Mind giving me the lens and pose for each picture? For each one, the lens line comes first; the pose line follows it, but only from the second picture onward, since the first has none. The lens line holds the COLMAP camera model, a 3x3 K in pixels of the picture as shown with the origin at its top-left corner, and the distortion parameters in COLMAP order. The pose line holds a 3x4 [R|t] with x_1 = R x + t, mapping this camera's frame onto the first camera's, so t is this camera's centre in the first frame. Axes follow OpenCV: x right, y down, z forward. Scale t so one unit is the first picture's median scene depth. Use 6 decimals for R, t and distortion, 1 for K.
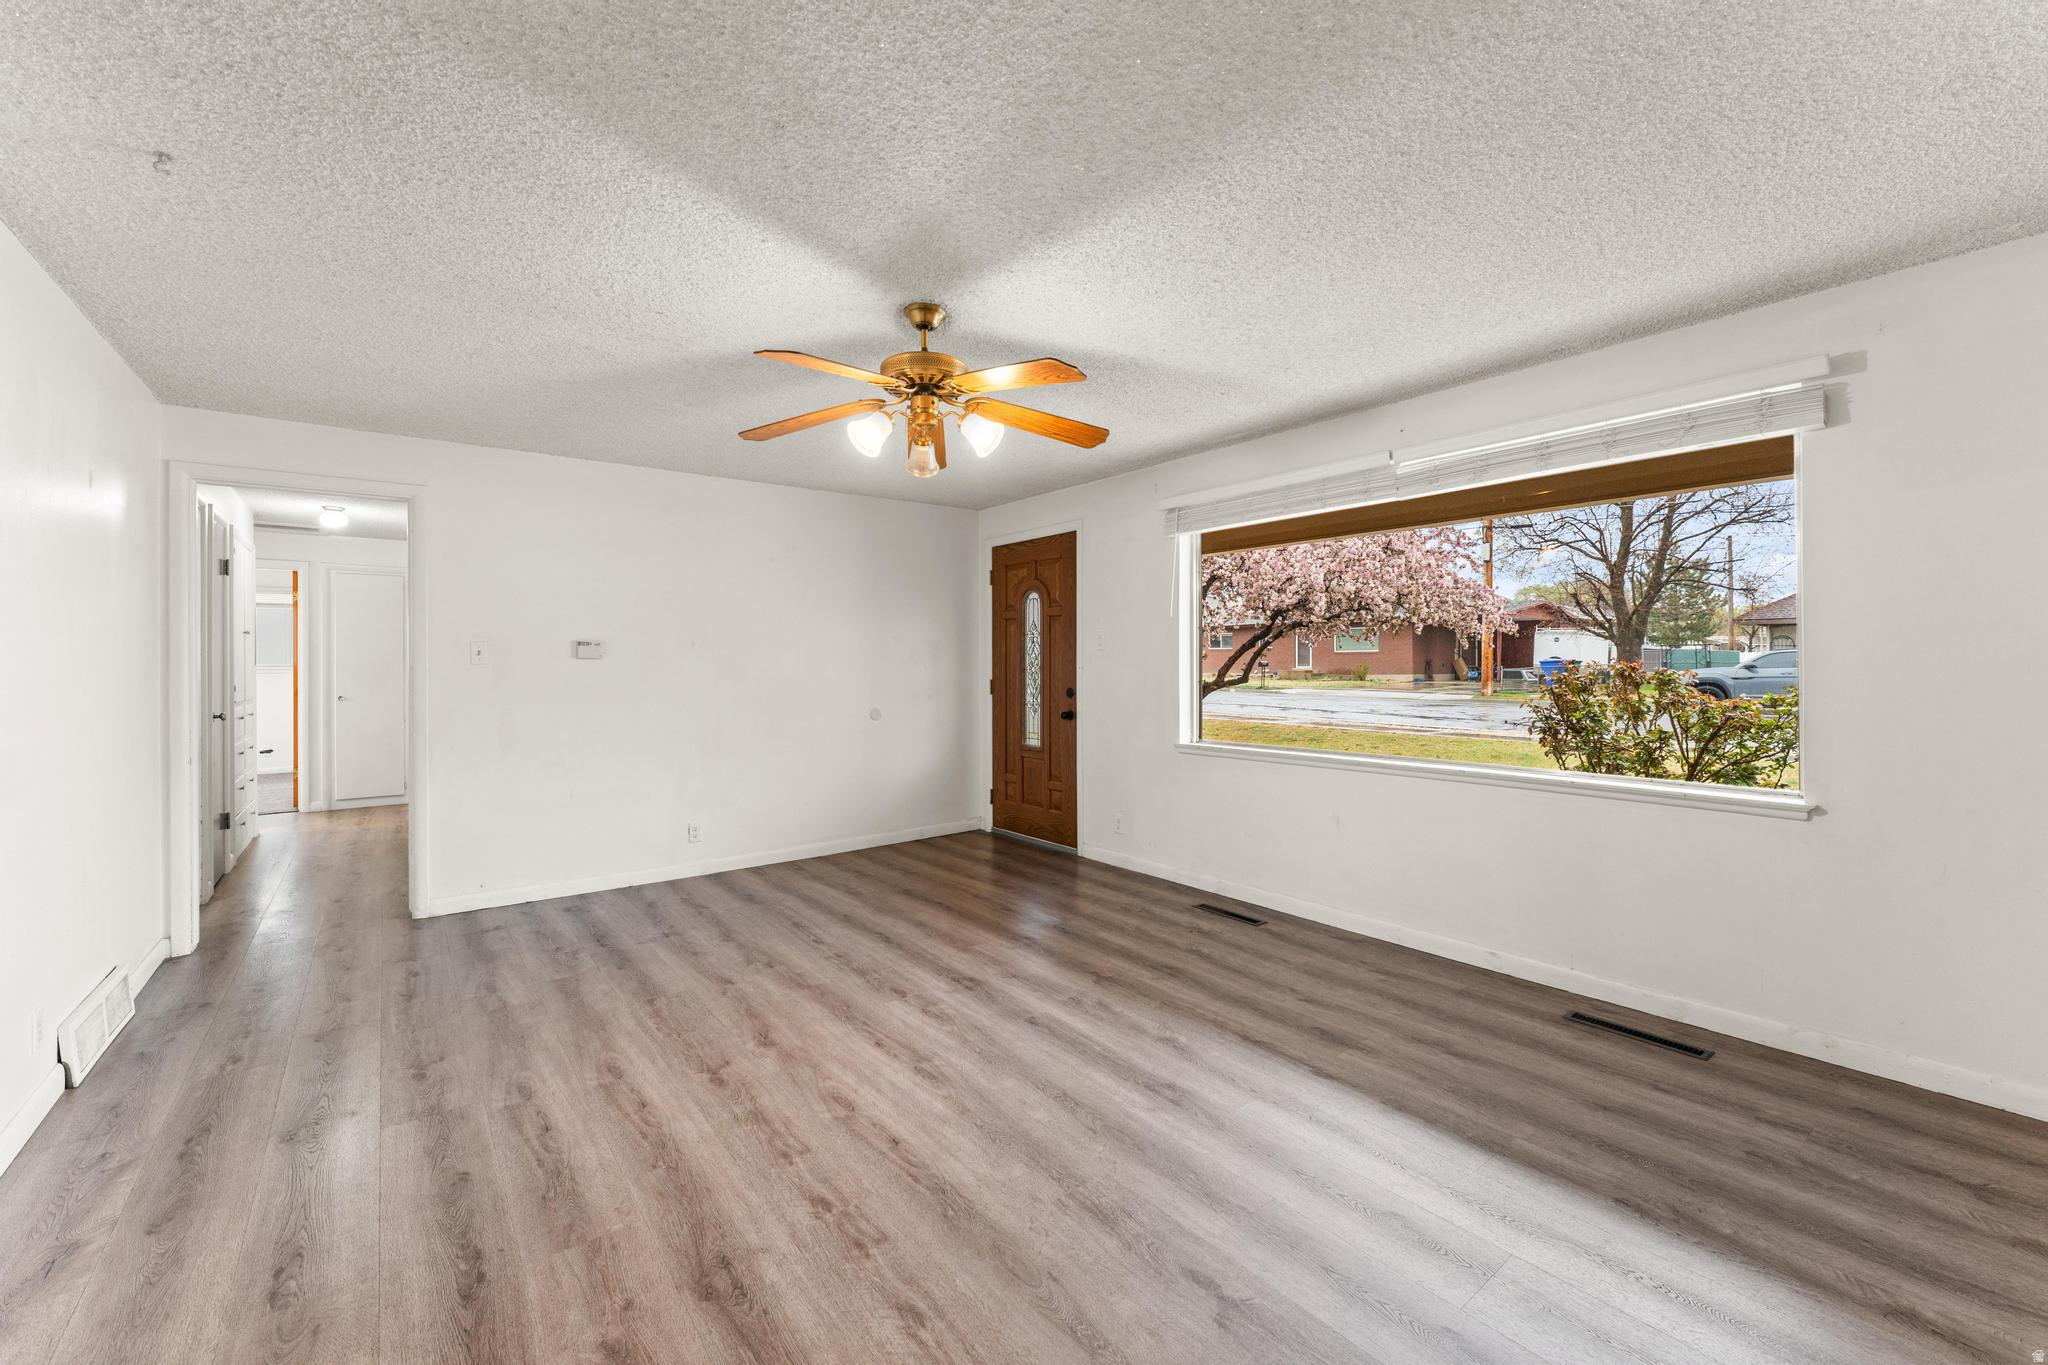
lens RADIAL K [[820.2, 0, 1019.3], [0, 820.2, 663.3], [0, 0, 1]] dist [0.000853, -0.001901]
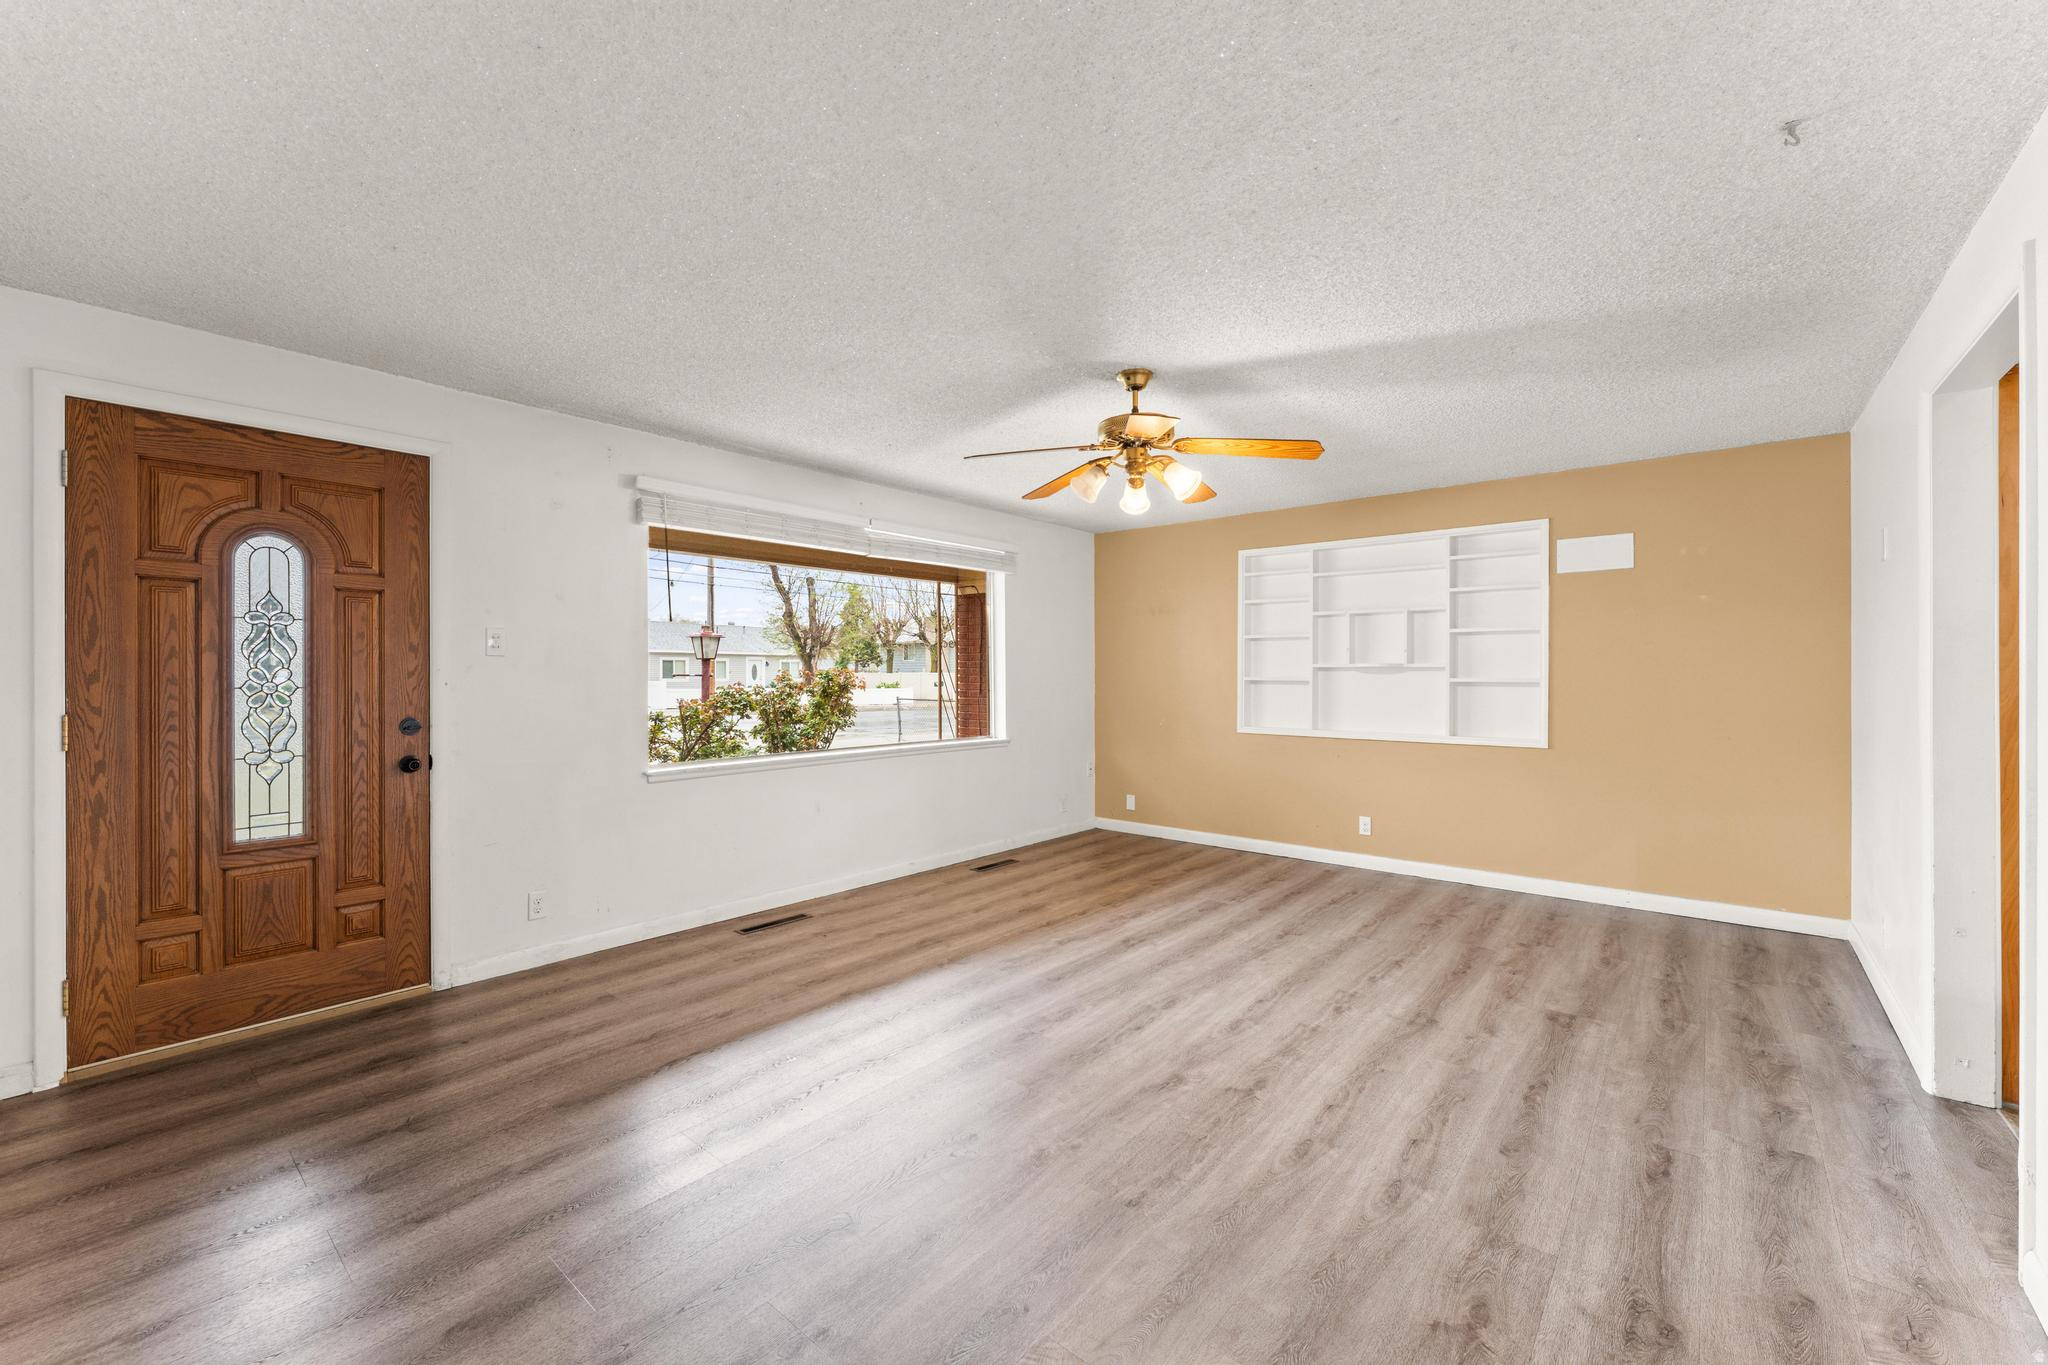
lens RADIAL K [[820.2, 0, 1001.9], [0, 820.2, 680.8], [0, 0, 1]] dist [0.000853, -0.001901]
pose [[-0.196779, -0.004840, 0.980436, -1.179654], [-0.001447, 0.999988, 0.004646, -0.000048], [-0.980447, -0.000504, -0.196783, 1.369751]]
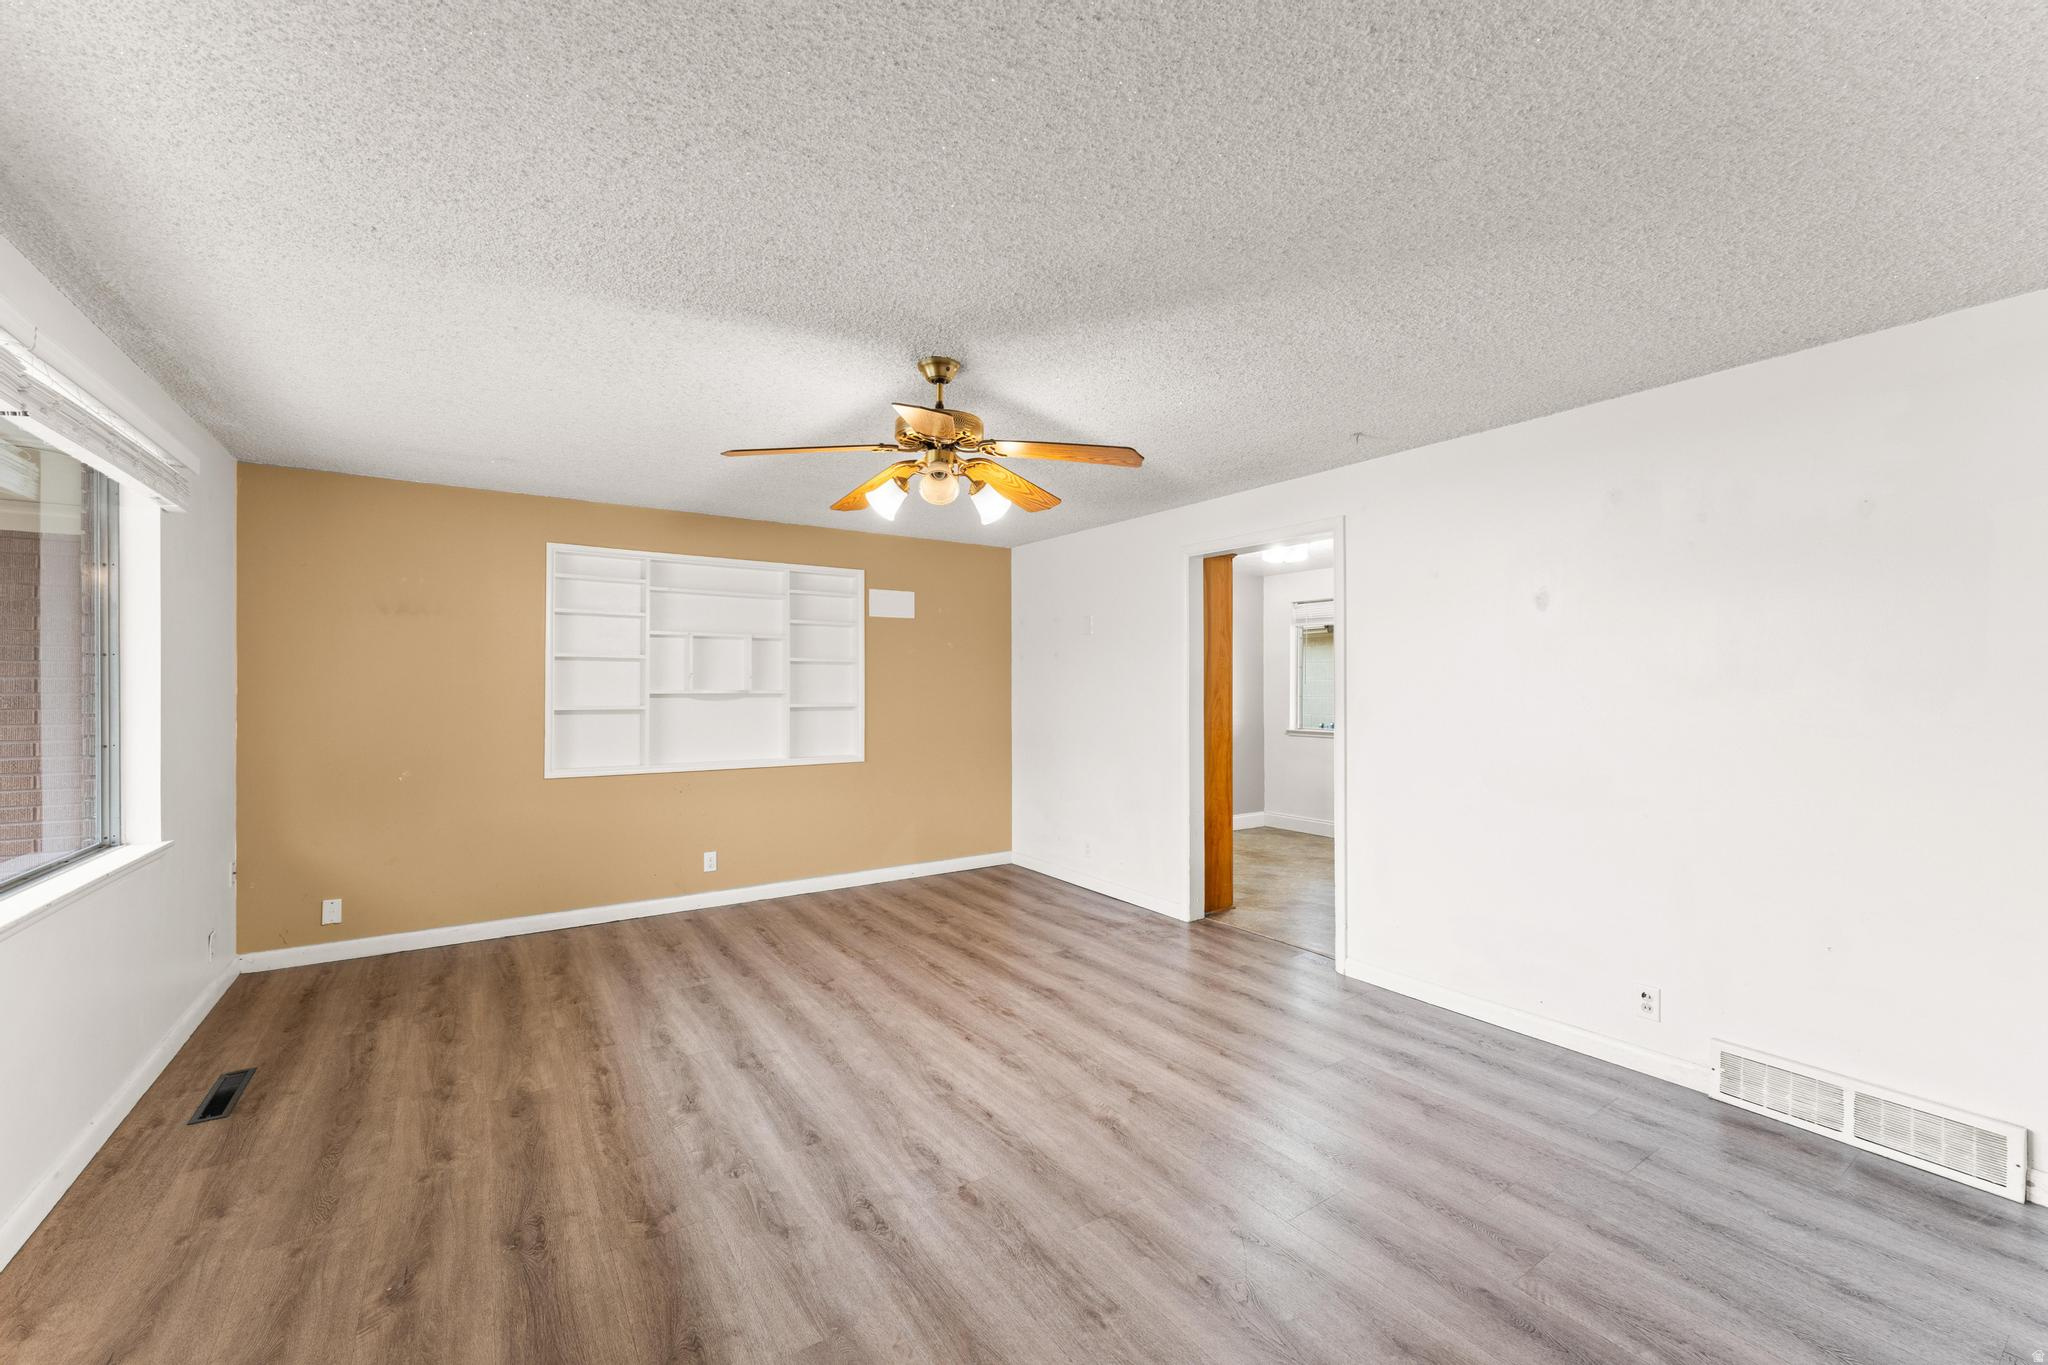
lens RADIAL K [[820.2, 0, 1025.9], [0, 820.2, 668.2], [0, 0, 1]] dist [0.000853, -0.001901]
pose [[-0.998206, 0.006076, 0.059568, -0.270535], [0.004568, 0.999666, -0.025430, -0.030312], [-0.059702, -0.025112, -0.997900, 1.933245]]
